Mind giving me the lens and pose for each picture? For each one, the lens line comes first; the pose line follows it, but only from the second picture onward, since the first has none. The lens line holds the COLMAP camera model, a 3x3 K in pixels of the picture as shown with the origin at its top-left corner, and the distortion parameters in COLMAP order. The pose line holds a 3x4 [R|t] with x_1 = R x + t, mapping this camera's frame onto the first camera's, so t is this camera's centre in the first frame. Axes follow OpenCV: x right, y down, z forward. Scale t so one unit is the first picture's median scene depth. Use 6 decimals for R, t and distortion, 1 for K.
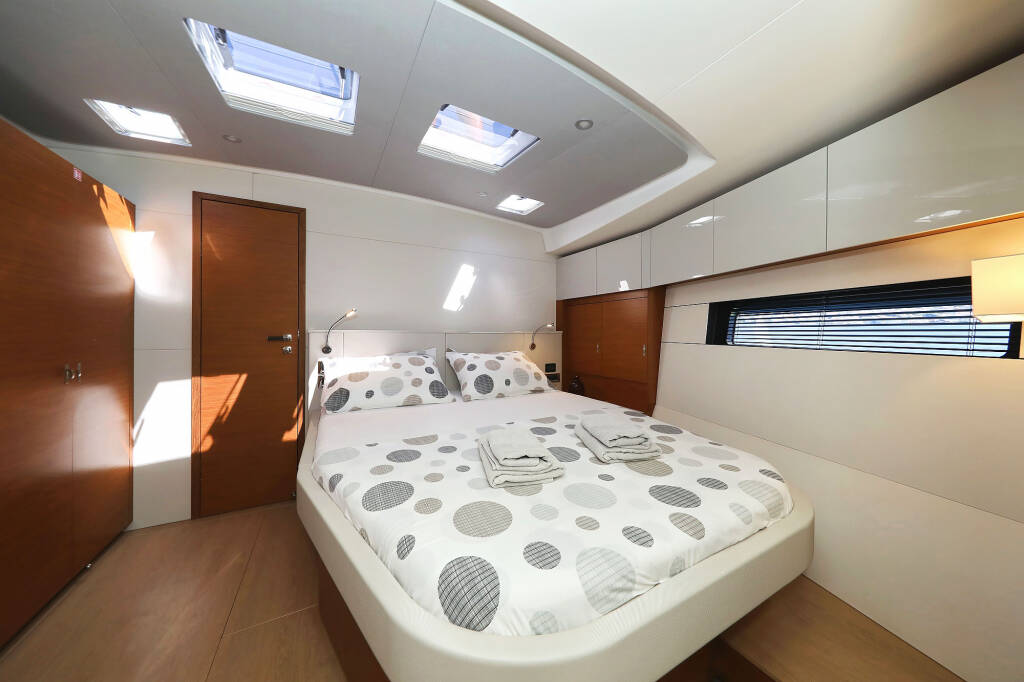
lens RADIAL K [[331.8, 0, 511.5], [0, 331.8, 337.8], [0, 0, 1]] dist [0.000513, -0.000082]
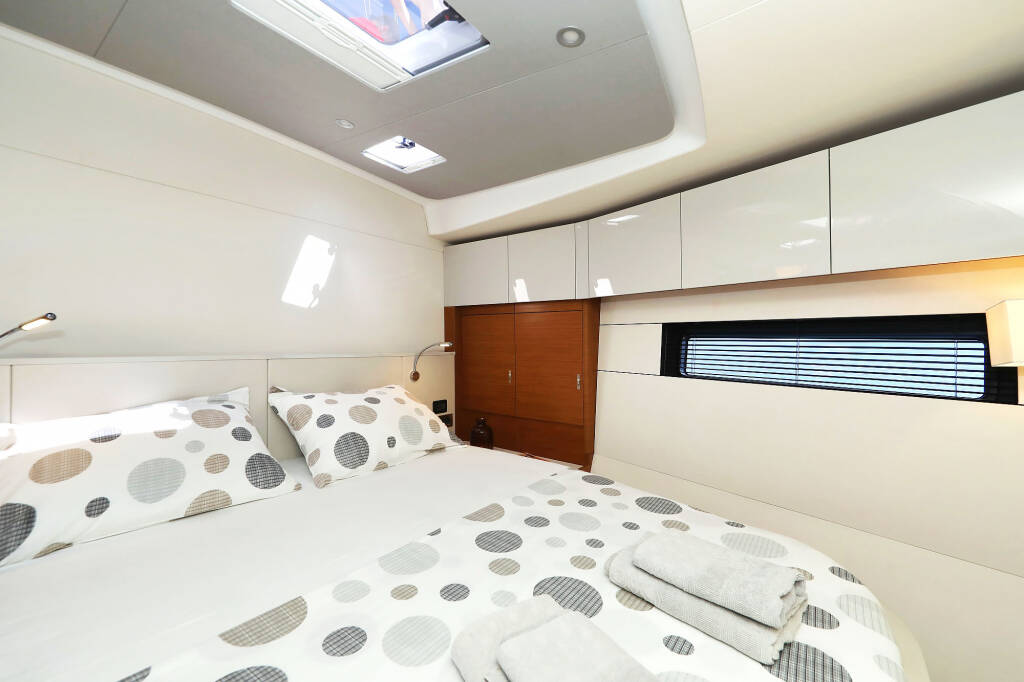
lens RADIAL K [[414.1, 0, 510.5], [0, 414.1, 346.6], [0, 0, 1]] dist [0.000414, -0.000029]
pose [[0.910615, 0.004075, 0.413235, -0.127208], [-0.004556, 0.999990, 0.000178, -0.042005], [-0.413230, -0.002045, 0.910624, 0.218493]]
